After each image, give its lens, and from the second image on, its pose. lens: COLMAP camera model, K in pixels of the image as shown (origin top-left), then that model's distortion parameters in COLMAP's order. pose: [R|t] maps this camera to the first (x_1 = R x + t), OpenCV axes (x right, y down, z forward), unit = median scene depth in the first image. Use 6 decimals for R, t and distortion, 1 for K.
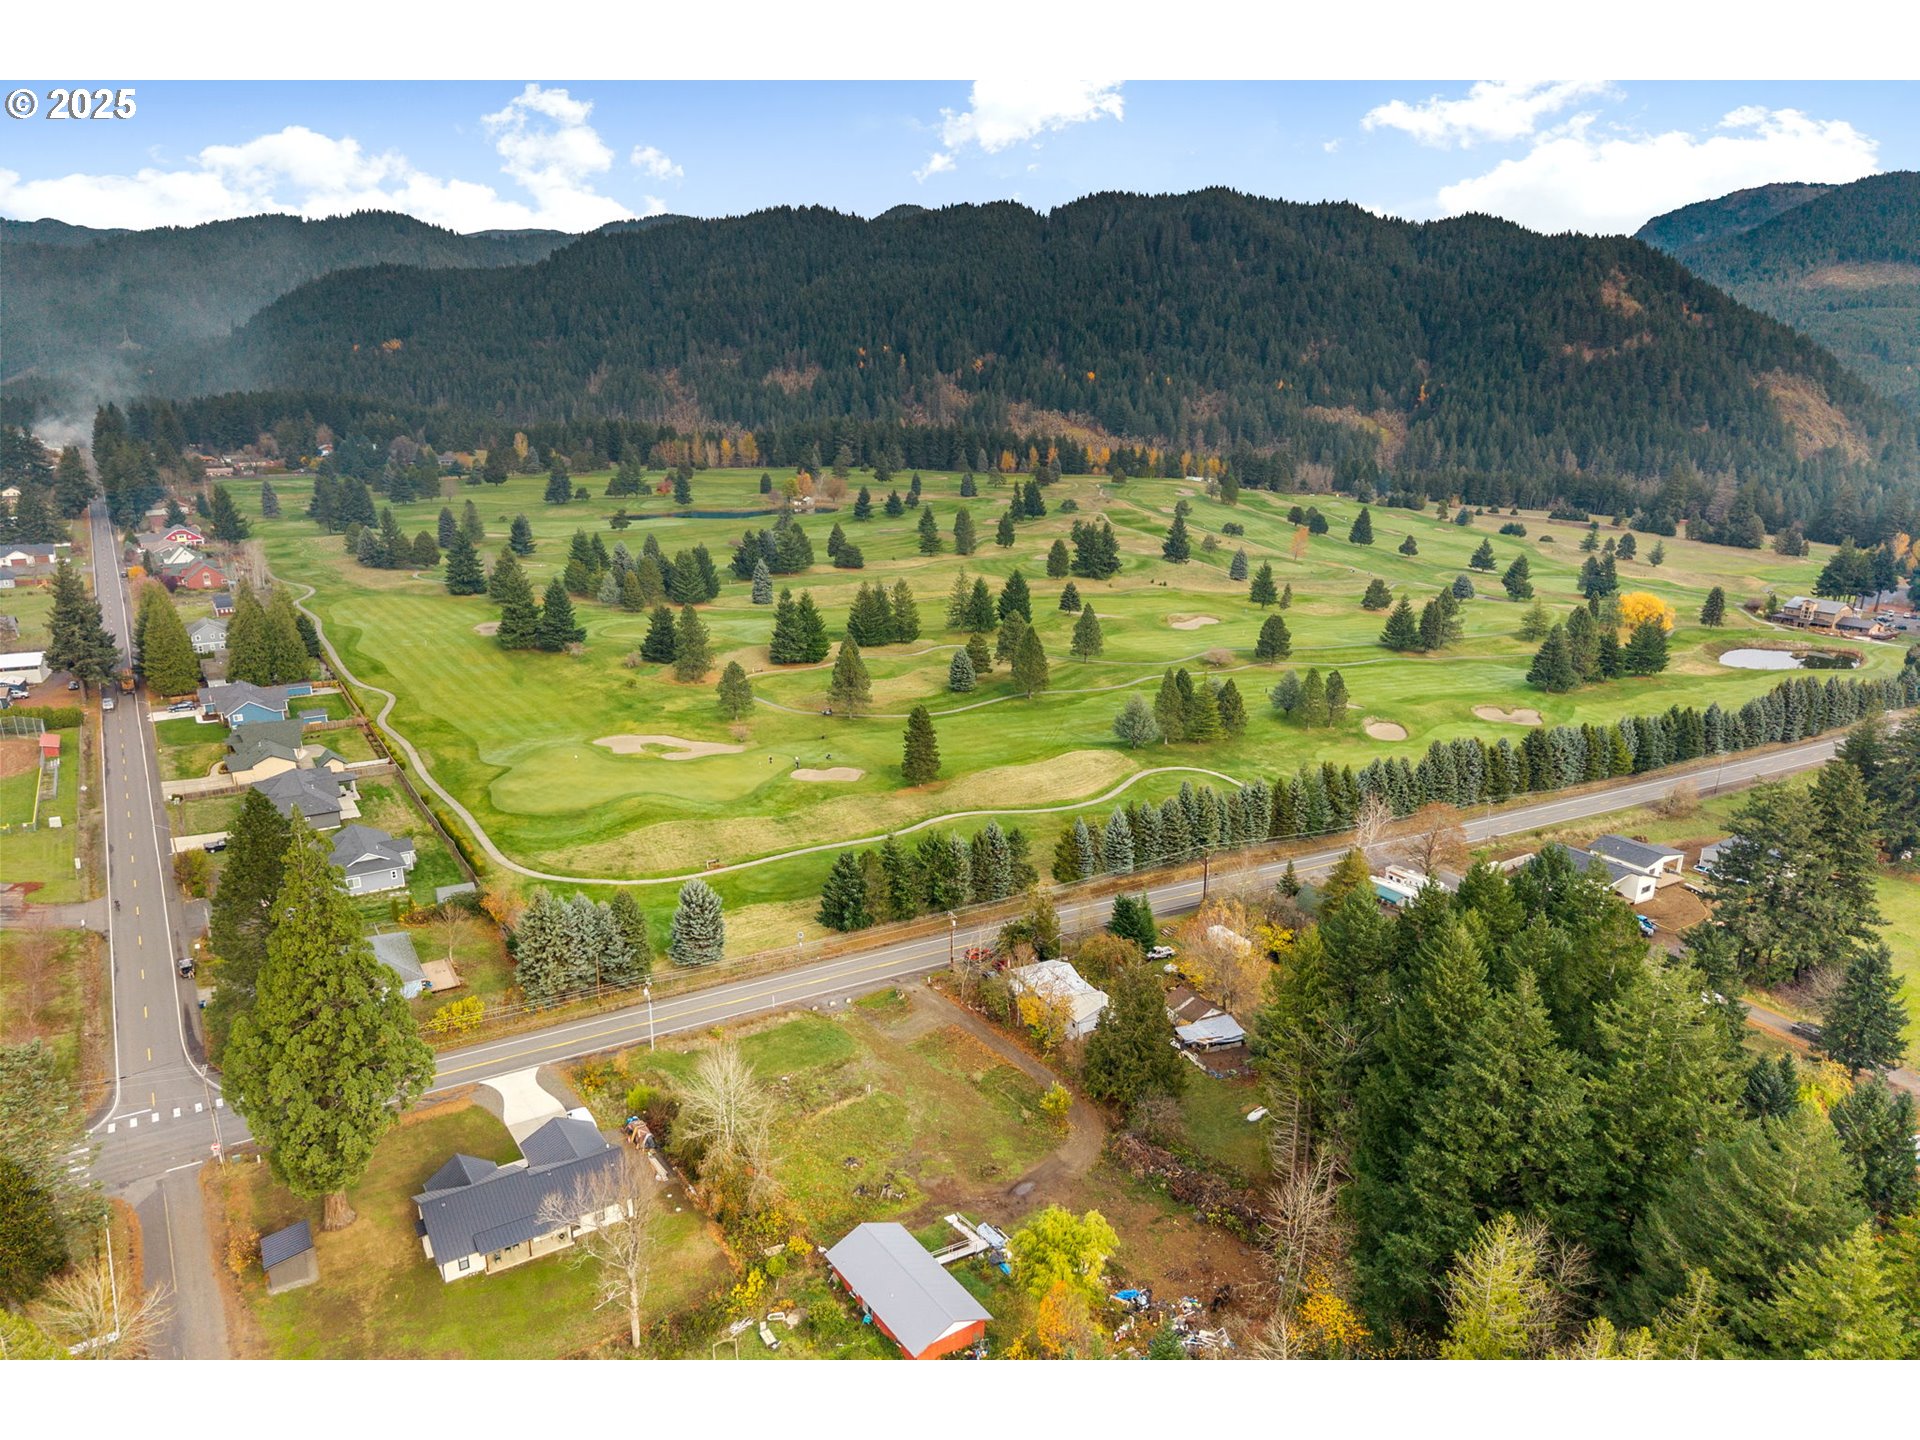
lens RADIAL K [[1263.2, 0, 960.0], [0, 1263.2, 720.0], [0, 0, 1]] dist [0.033829, -0.034145]
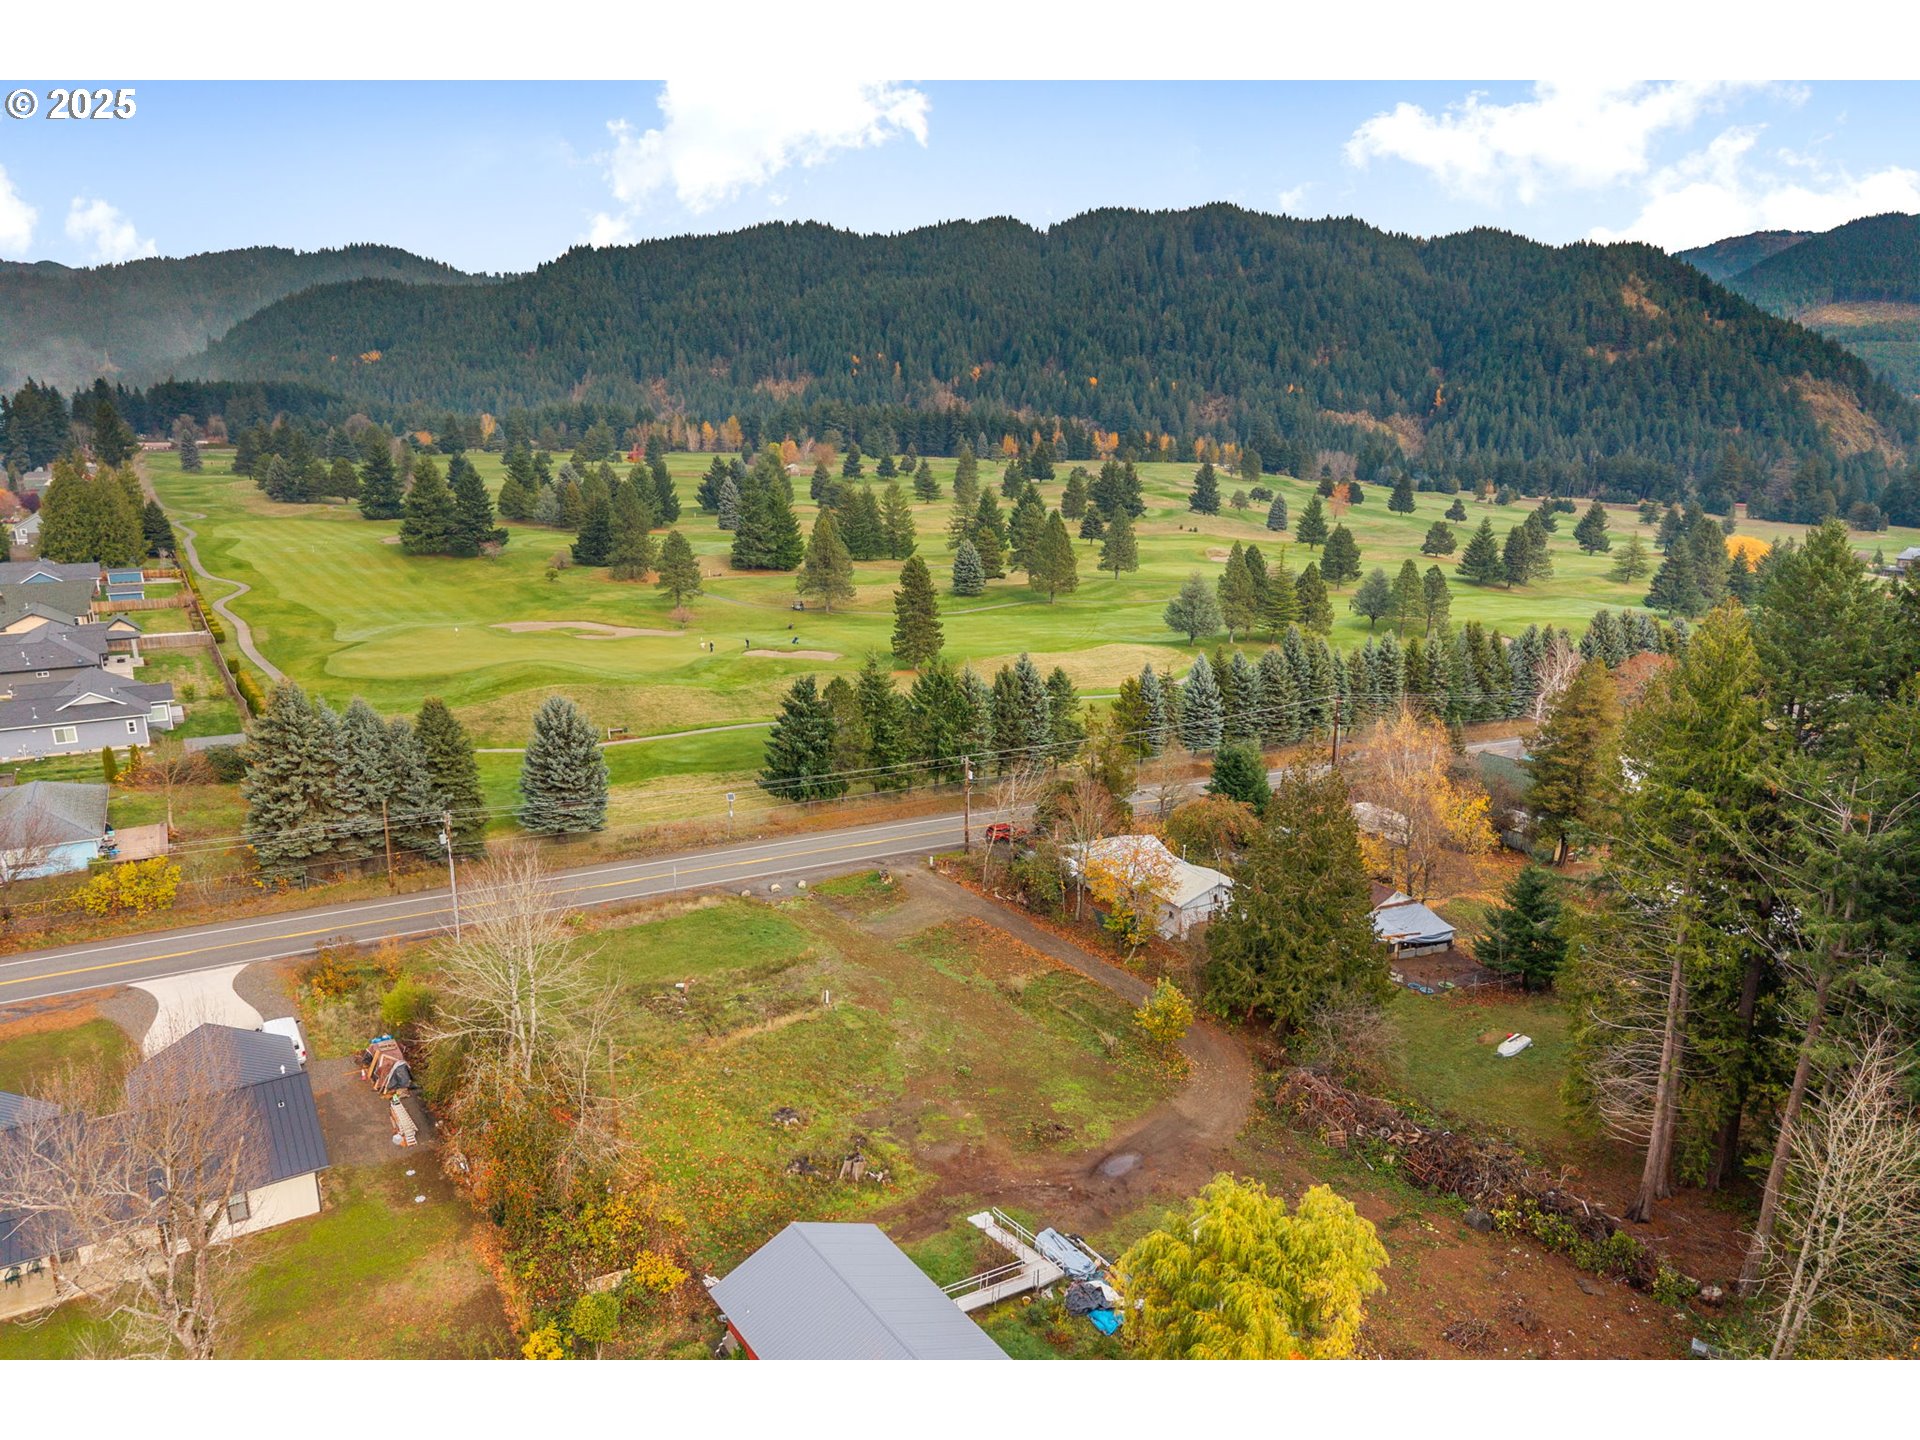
lens RADIAL K [[1263.2, 0, 960.0], [0, 1263.2, 720.0], [0, 0, 1]] dist [0.033829, -0.034145]
pose [[0.999989, 0.001701, 0.004480, -0.005823], [-0.001538, 0.999345, -0.036168, 0.070661], [-0.004538, 0.036160, 0.999336, 0.162967]]
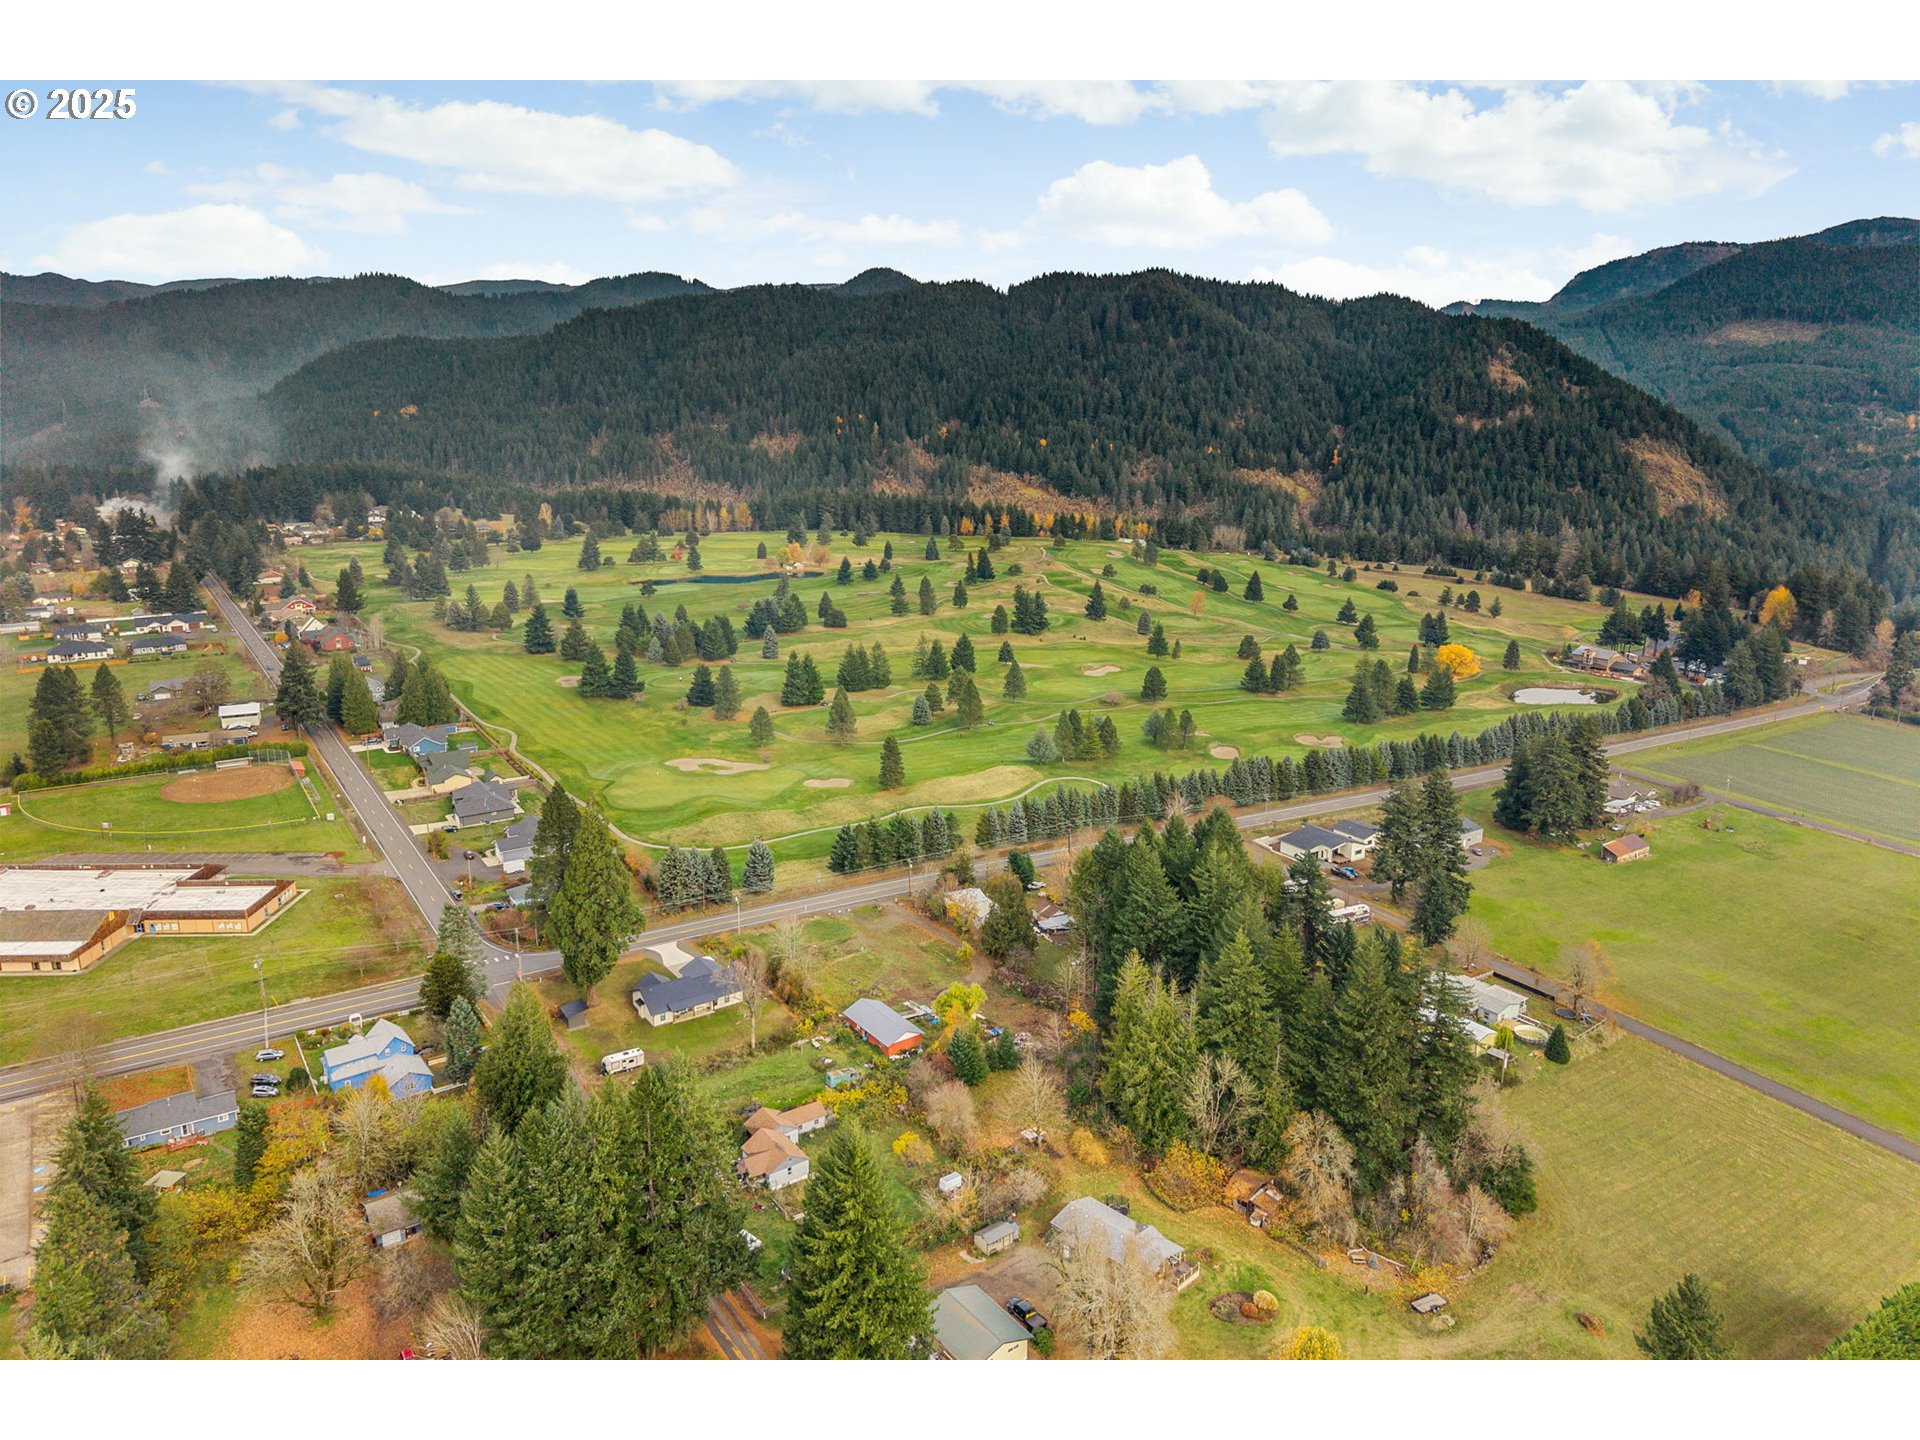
lens RADIAL K [[1244.5, 0, 957.0], [0, 1244.5, 646.6], [0, 0, 1]] dist [0.086094, -0.150513]
pose [[0.999778, -0.006002, 0.020222, 0.011089], [0.007656, 0.996544, -0.082713, 0.003608], [-0.019655, 0.082849, 0.996368, -0.306055]]
